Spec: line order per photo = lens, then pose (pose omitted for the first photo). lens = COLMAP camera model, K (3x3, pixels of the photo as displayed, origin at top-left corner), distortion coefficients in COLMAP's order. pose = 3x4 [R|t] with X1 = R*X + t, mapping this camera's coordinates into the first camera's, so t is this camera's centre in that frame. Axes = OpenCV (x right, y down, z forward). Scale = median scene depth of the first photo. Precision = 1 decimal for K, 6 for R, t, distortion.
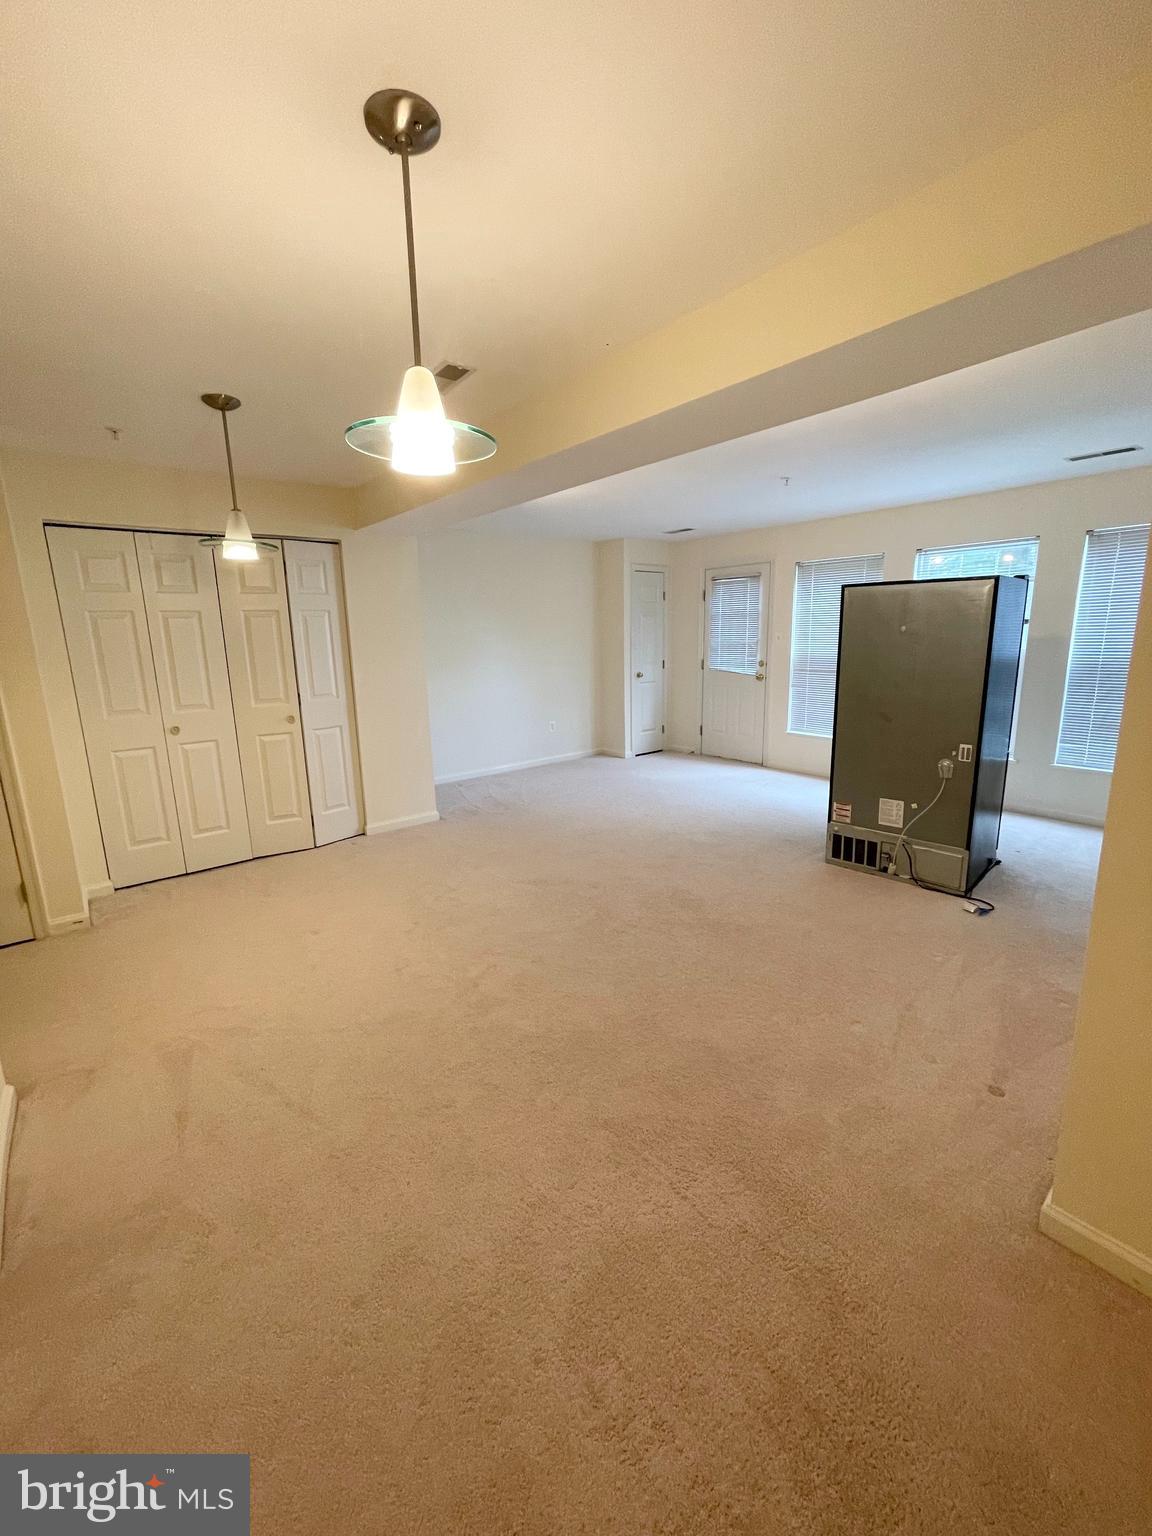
lens RADIAL K [[619.5, 0, 585.6], [0, 619.5, 765.4], [0, 0, 1]] dist [-0.003072, 0.000208]
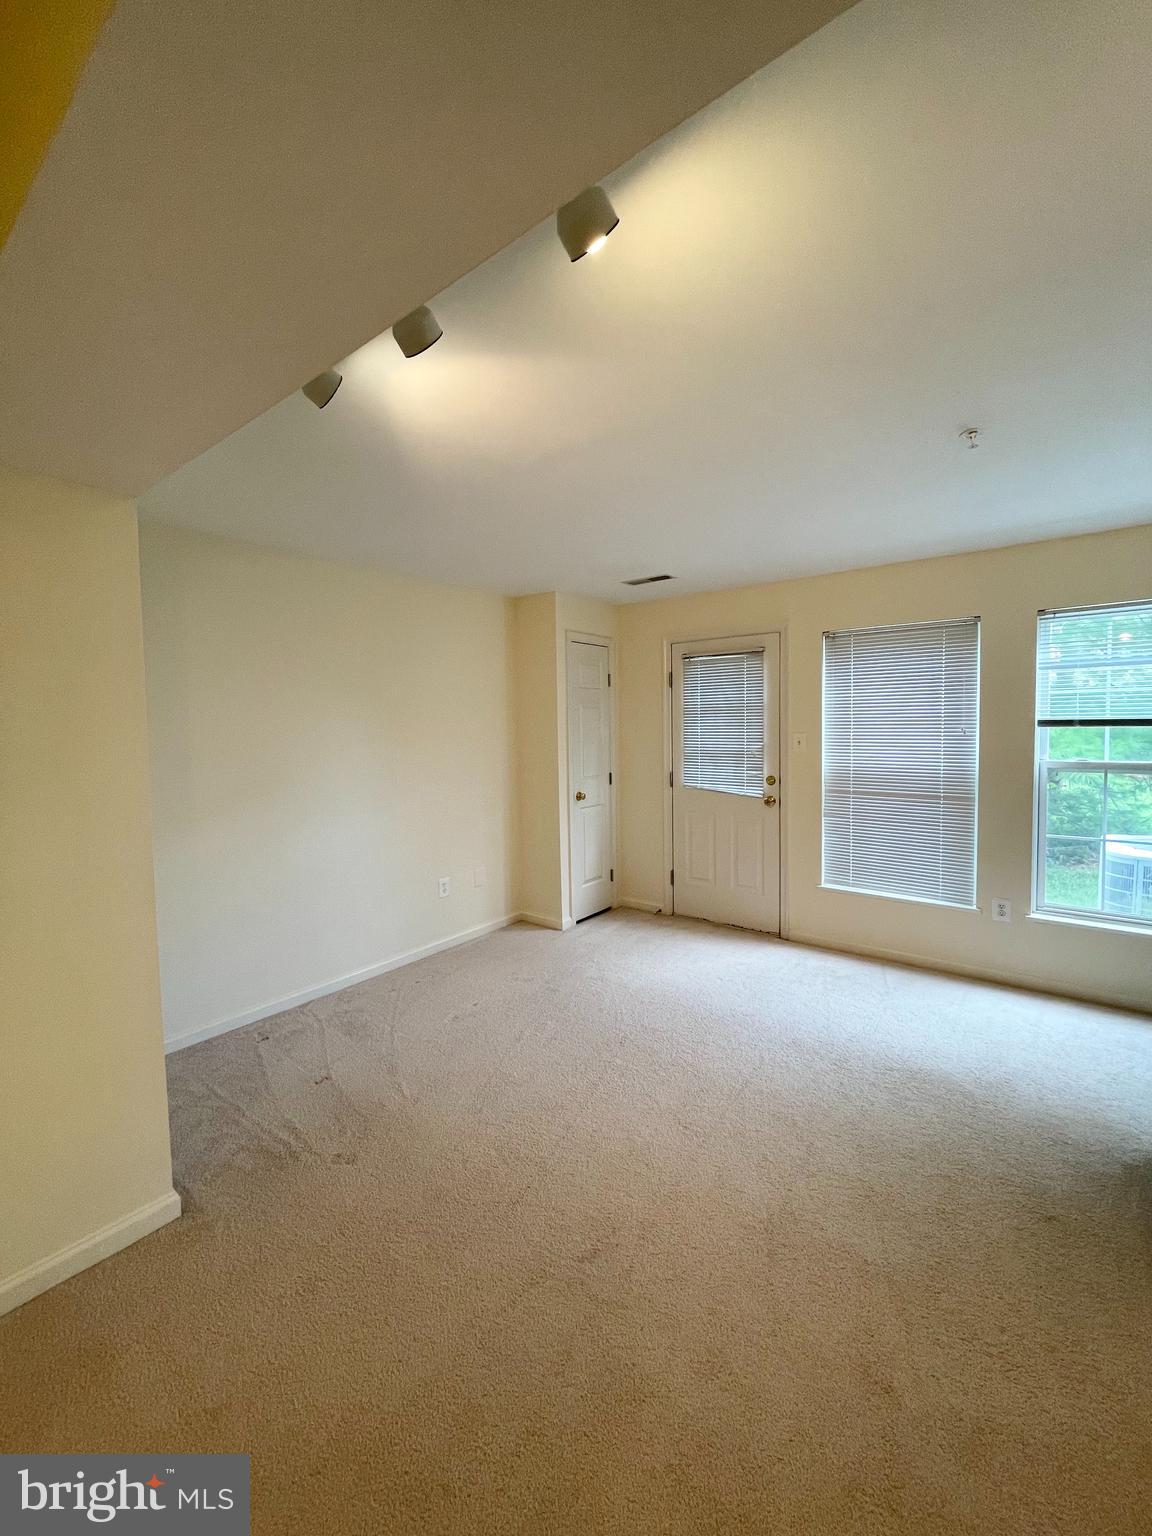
lens RADIAL K [[619.5, 0, 571.9], [0, 619.5, 754.9], [0, 0, 1]] dist [-0.003072, 0.000208]
pose [[0.979621, 0.000755, 0.200854, -0.054049], [0.032889, 0.985892, -0.164118, -0.085682], [-0.198145, 0.167379, 0.965776, 0.381943]]
